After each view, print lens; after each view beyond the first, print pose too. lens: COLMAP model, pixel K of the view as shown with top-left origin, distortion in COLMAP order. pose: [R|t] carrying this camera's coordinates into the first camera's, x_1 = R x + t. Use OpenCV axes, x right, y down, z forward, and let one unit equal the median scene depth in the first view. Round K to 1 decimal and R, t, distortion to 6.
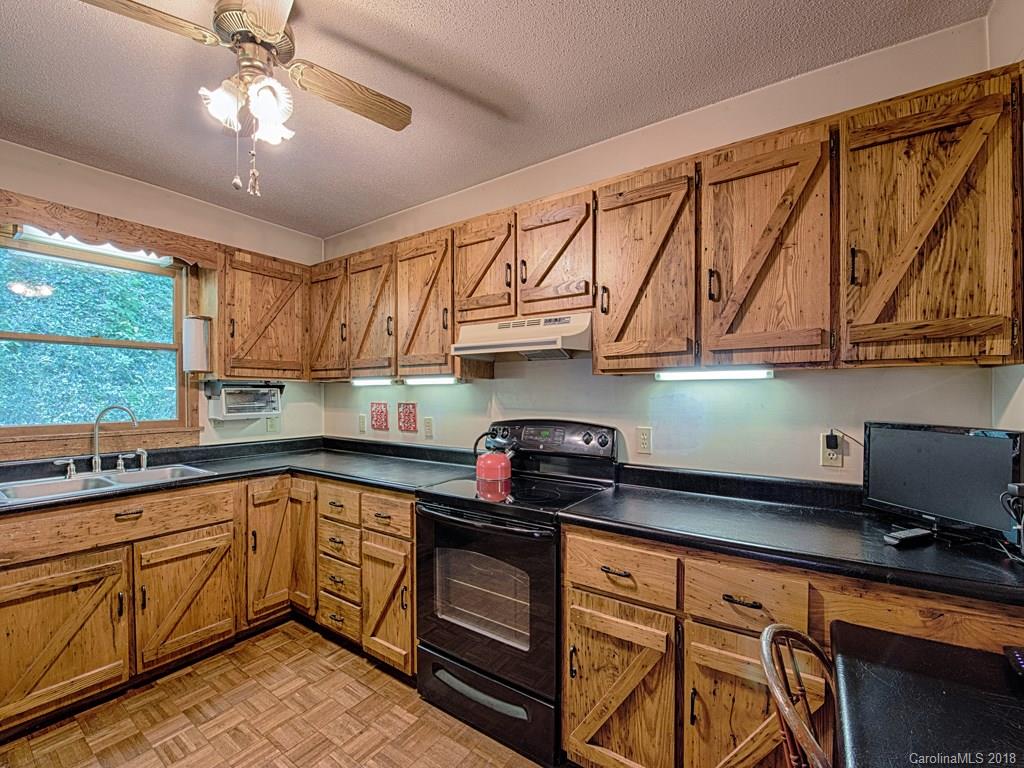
lens RADIAL K [[435.9, 0, 520.5], [0, 435.9, 400.6], [0, 0, 1]] dist [-0.016523, -0.000930]
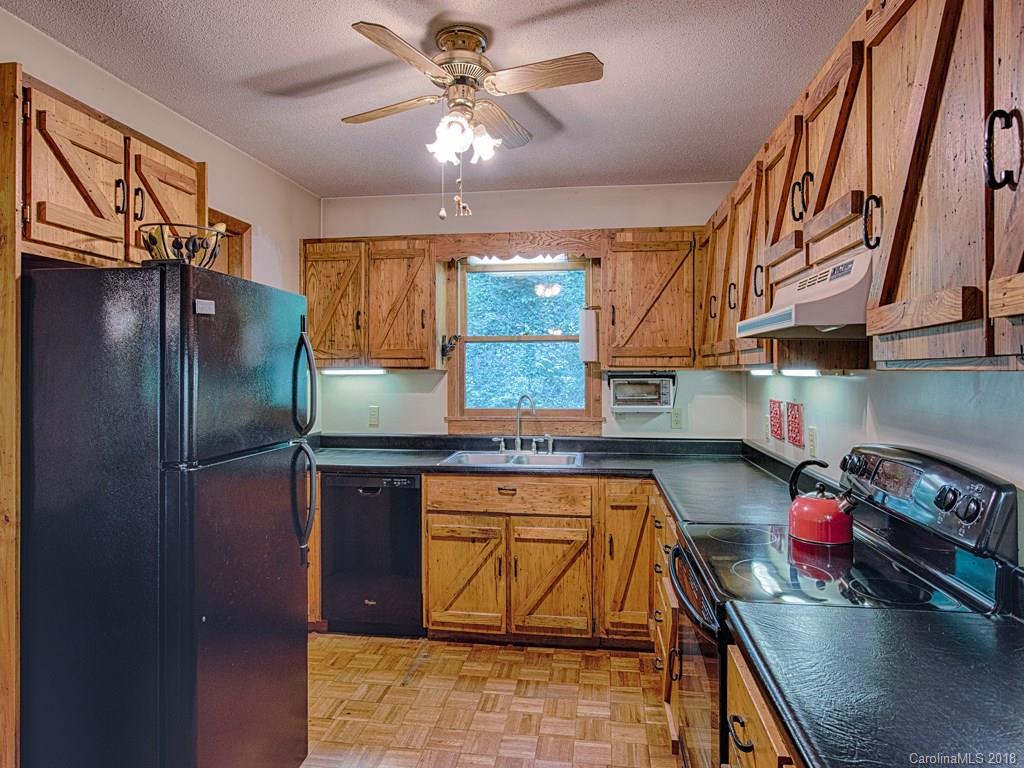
lens RADIAL K [[619.5, 0, 510.5], [0, 619.5, 375.7], [0, 0, 1]] dist [-0.000203, -0.000096]
pose [[0.430083, 0.006830, -0.902764, 0.539545], [-0.013553, 0.999908, 0.001108, -0.041014], [0.902688, 0.011758, 0.430136, 0.256765]]
